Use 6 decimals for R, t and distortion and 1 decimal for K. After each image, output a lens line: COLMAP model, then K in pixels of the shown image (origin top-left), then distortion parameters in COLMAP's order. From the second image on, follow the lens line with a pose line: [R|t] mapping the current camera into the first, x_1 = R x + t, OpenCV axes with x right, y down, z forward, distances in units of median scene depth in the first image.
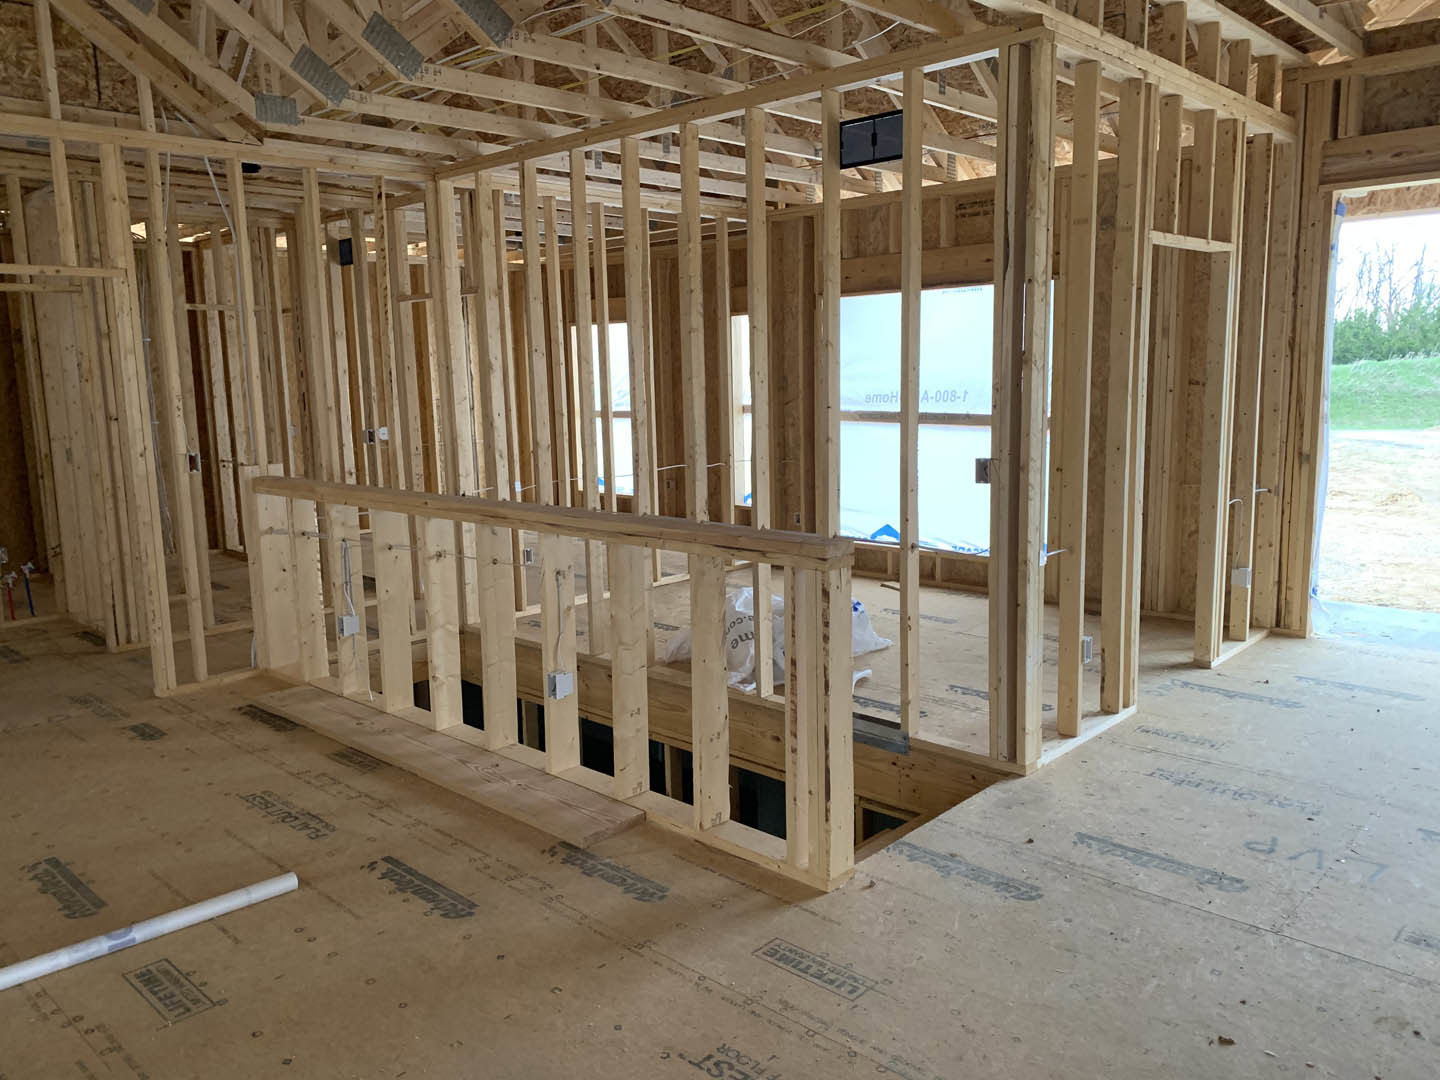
lens RADIAL K [[1105.0, 0, 712.7], [0, 1105.0, 540.1], [0, 0, 1]] dist [0.051769, -0.052852]
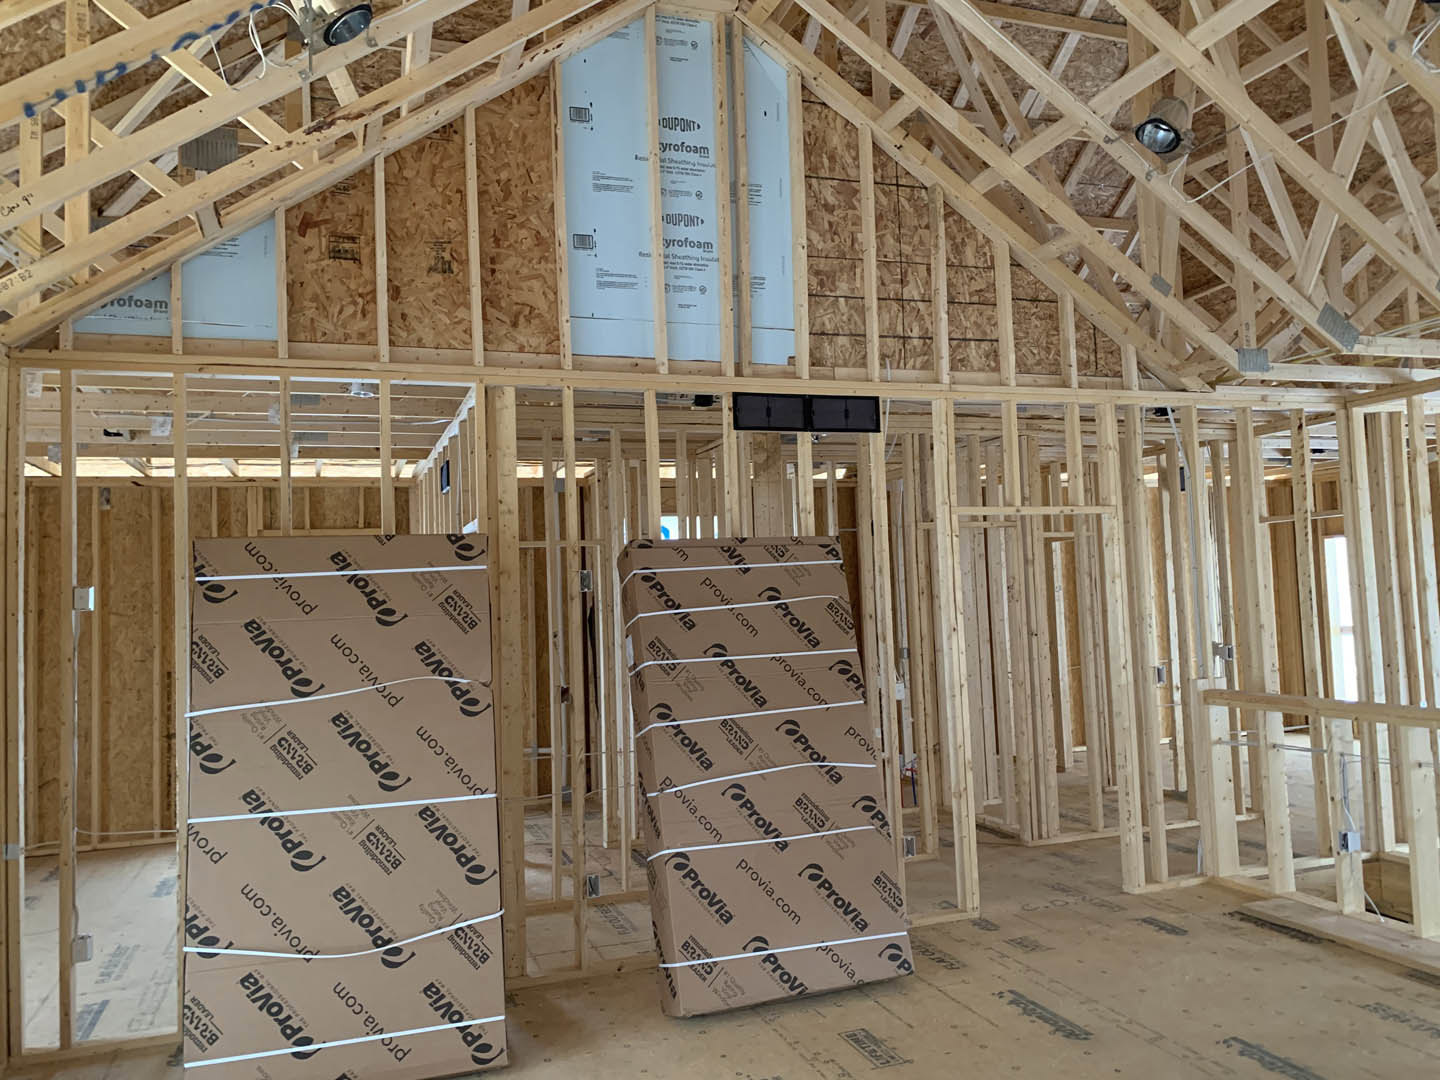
lens RADIAL K [[1105.0, 0, 712.7], [0, 1105.0, 540.1], [0, 0, 1]] dist [0.051769, -0.052852]
pose [[0.895055, -0.030641, -0.444902, -0.386927], [-0.055592, 0.982189, -0.179484, 0.022989], [0.442477, 0.185381, 0.877410, -0.191273]]
